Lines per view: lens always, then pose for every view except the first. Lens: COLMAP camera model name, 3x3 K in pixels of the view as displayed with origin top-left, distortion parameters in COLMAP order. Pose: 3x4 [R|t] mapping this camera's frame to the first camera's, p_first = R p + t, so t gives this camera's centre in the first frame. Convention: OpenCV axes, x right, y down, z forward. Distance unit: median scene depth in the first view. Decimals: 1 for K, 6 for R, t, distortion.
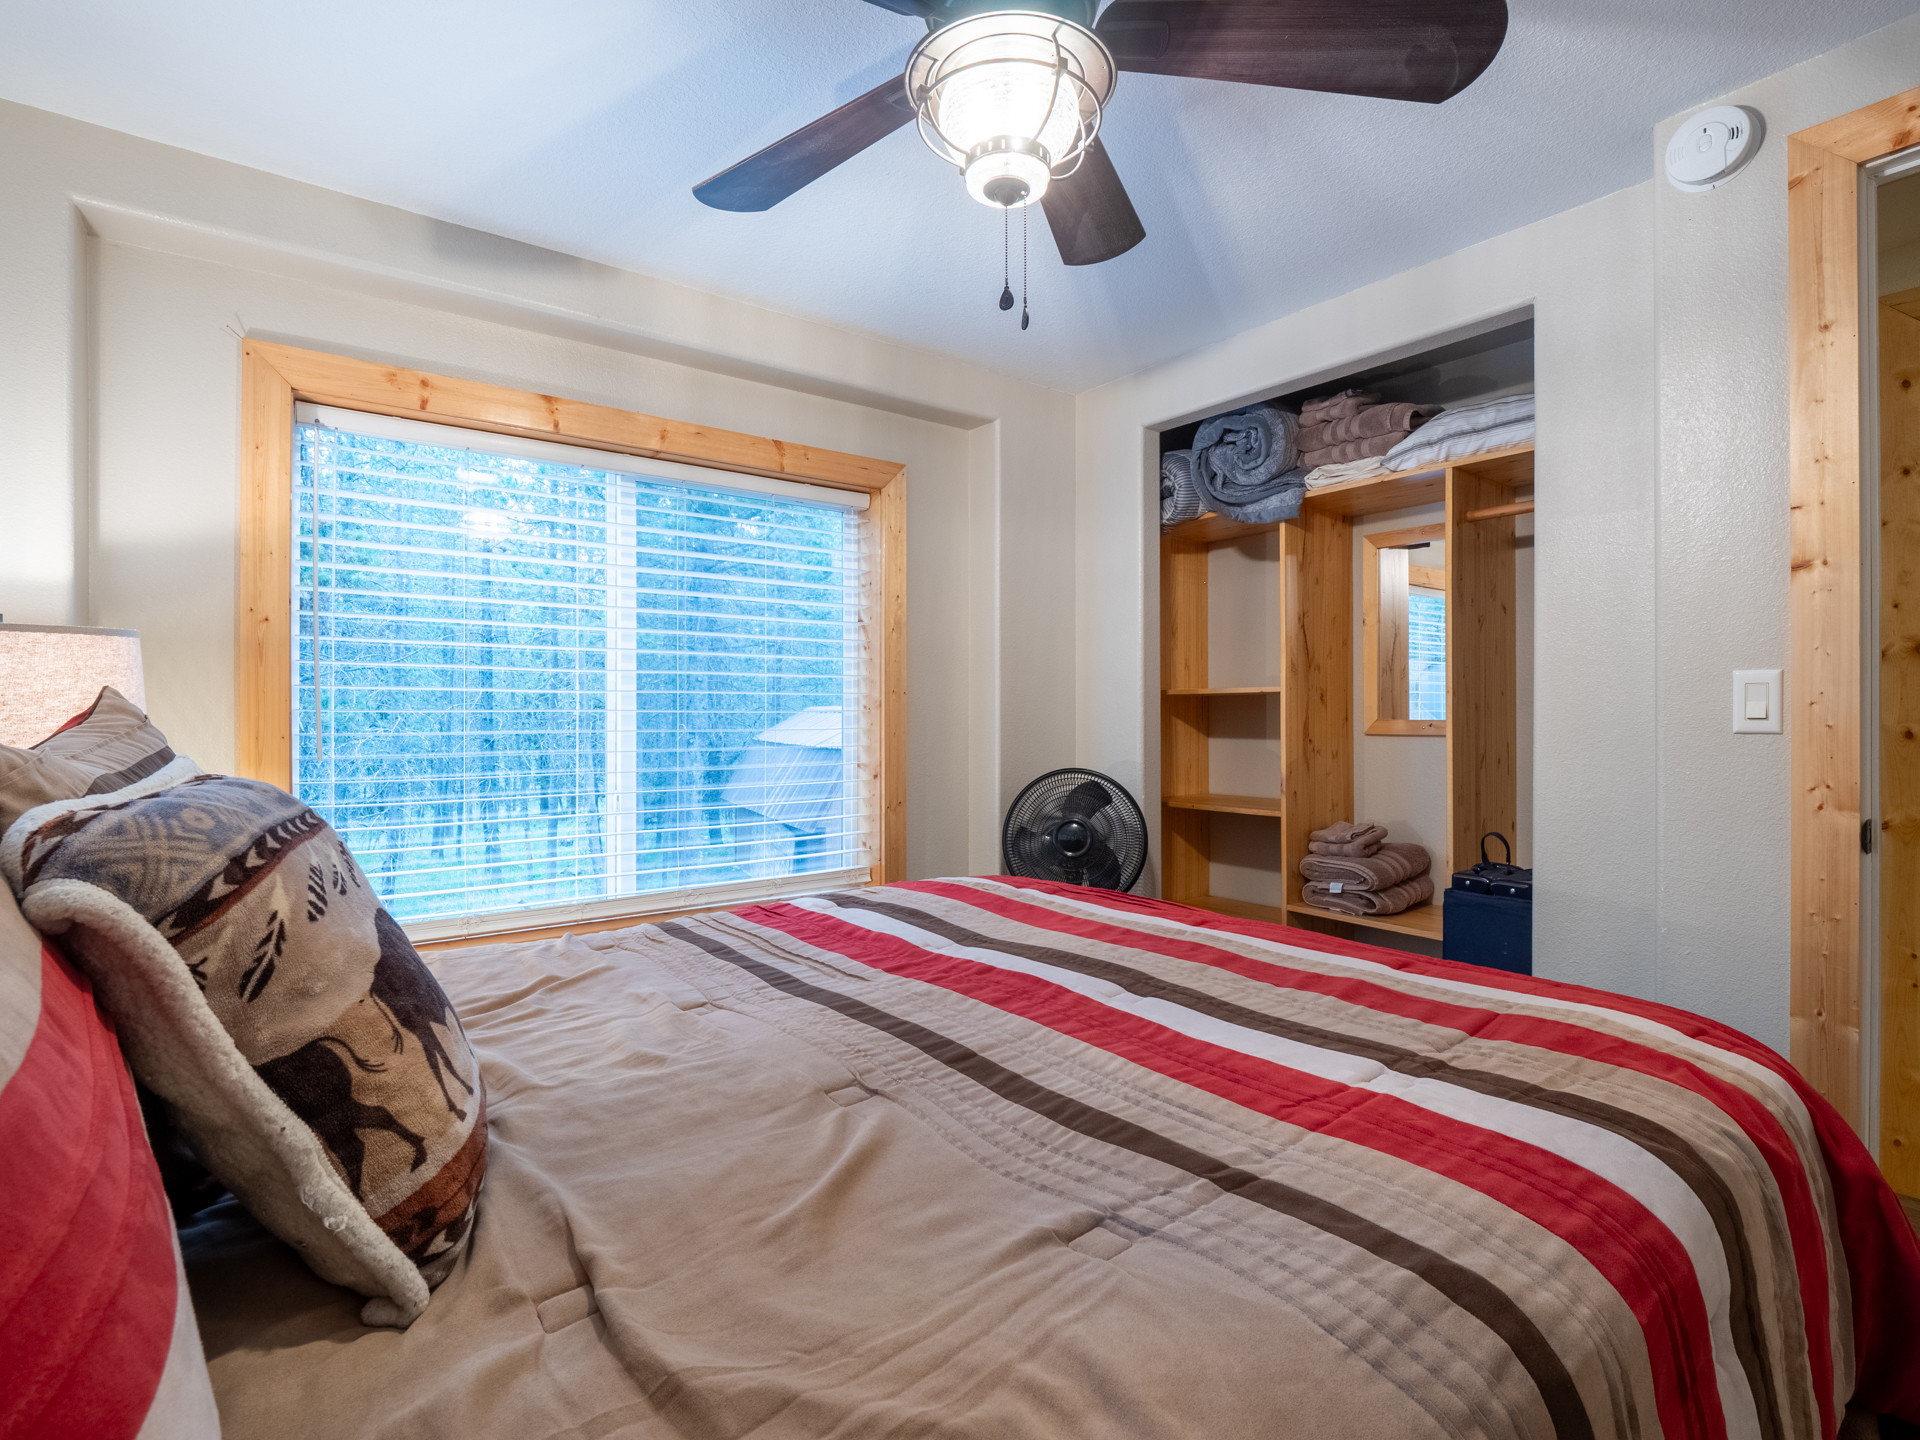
lens RADIAL K [[932.7, 0, 951.5], [0, 932.7, 720.4], [0, 0, 1]] dist [-0.002269, -0.010411]
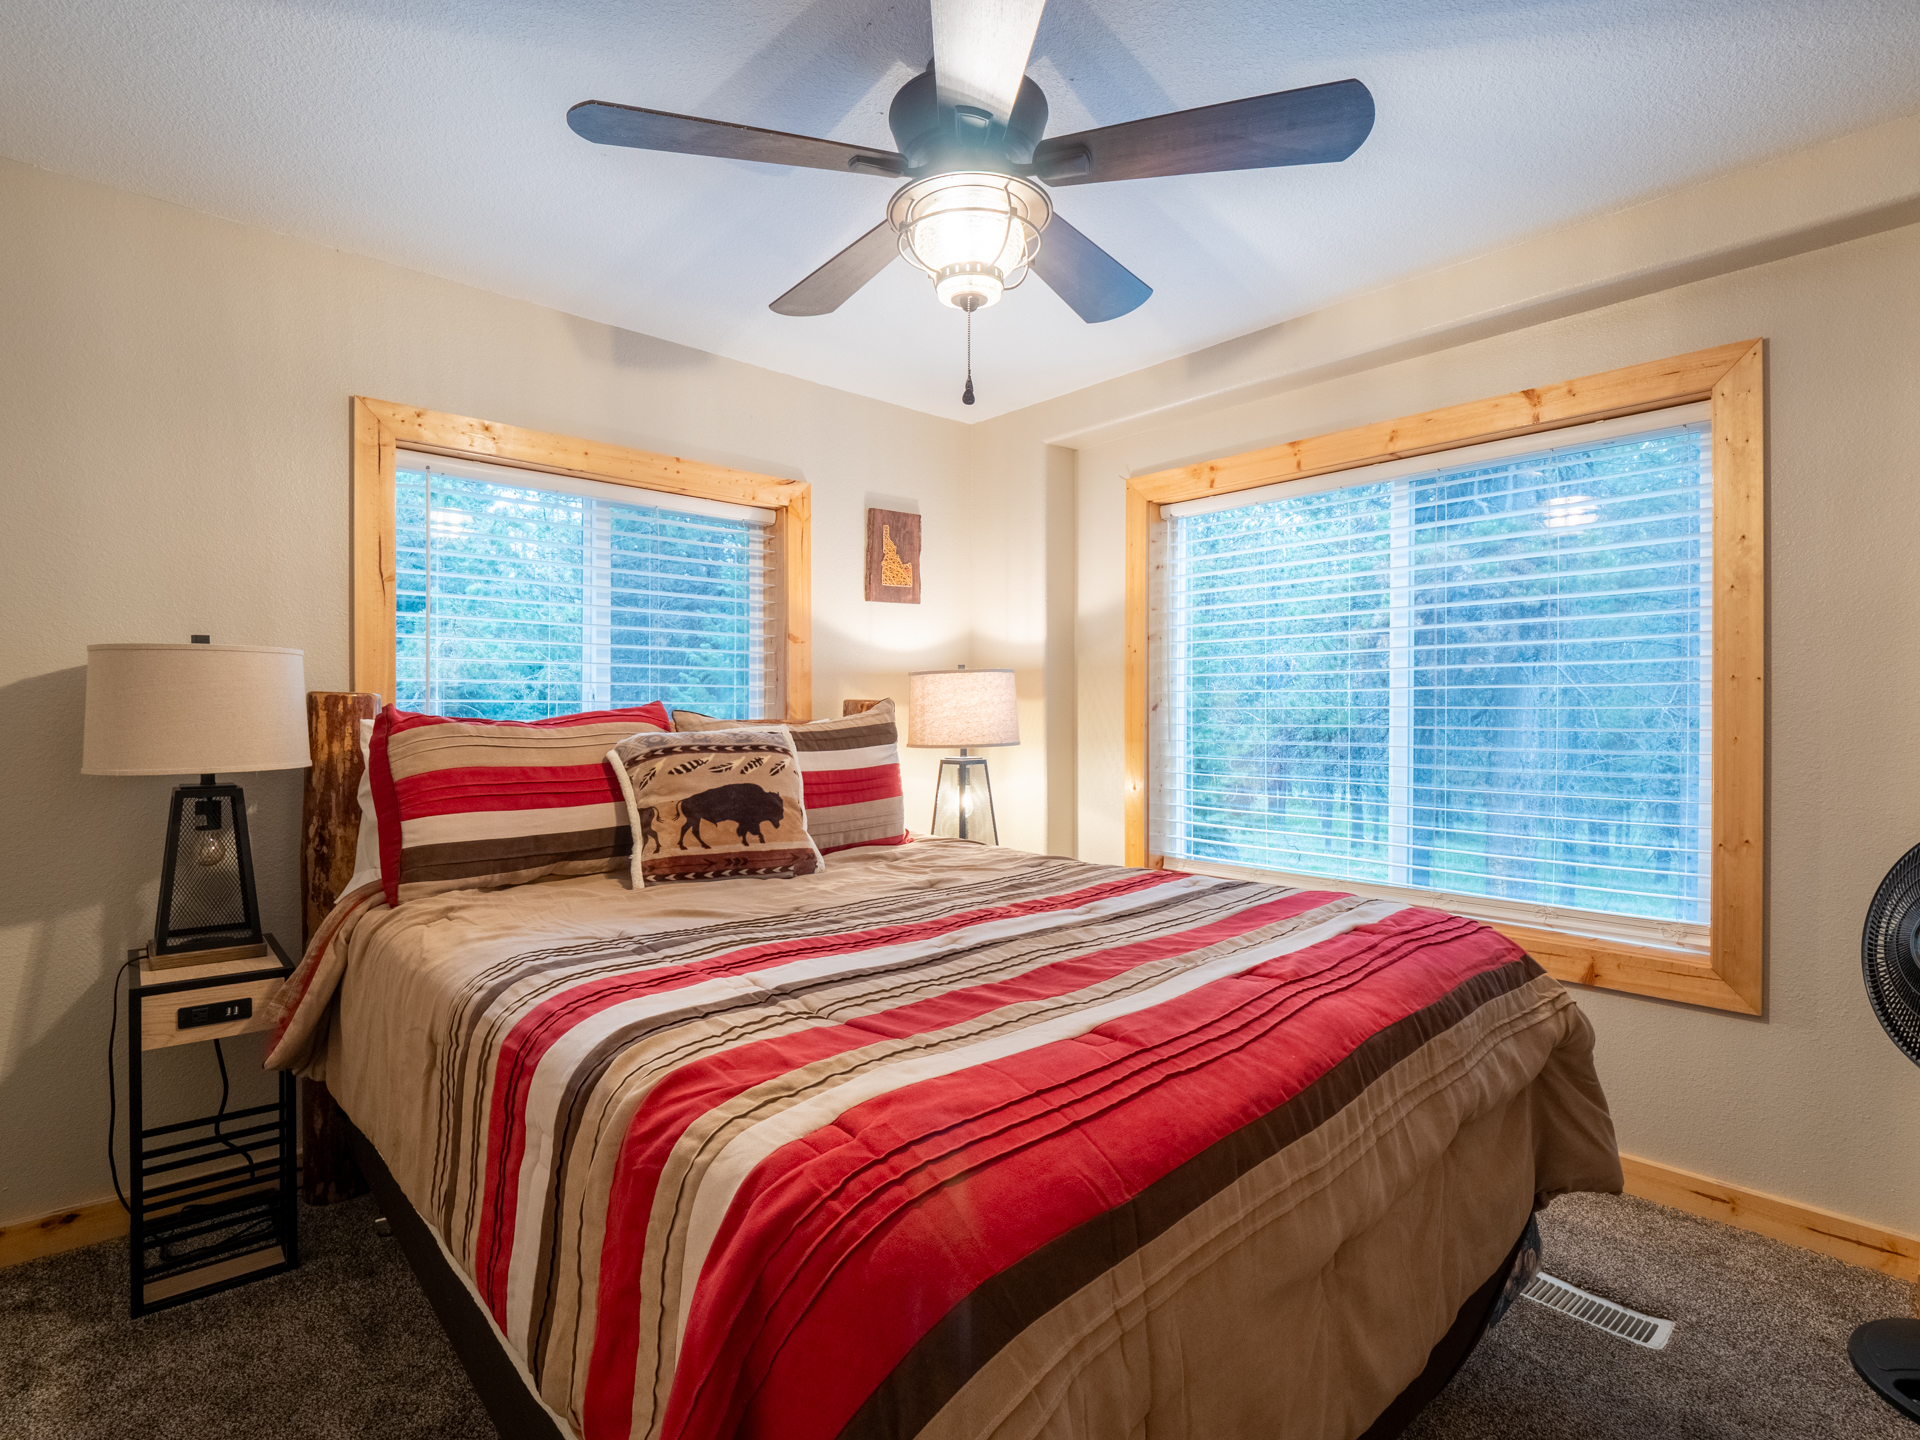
lens RADIAL K [[932.7, 0, 951.5], [0, 932.7, 720.4], [0, 0, 1]] dist [-0.002269, -0.010411]
pose [[0.086687, 0.010113, -0.996184, 0.772038], [-0.008123, 0.999922, 0.009444, -0.001435], [0.996202, 0.007274, 0.086763, 0.502011]]
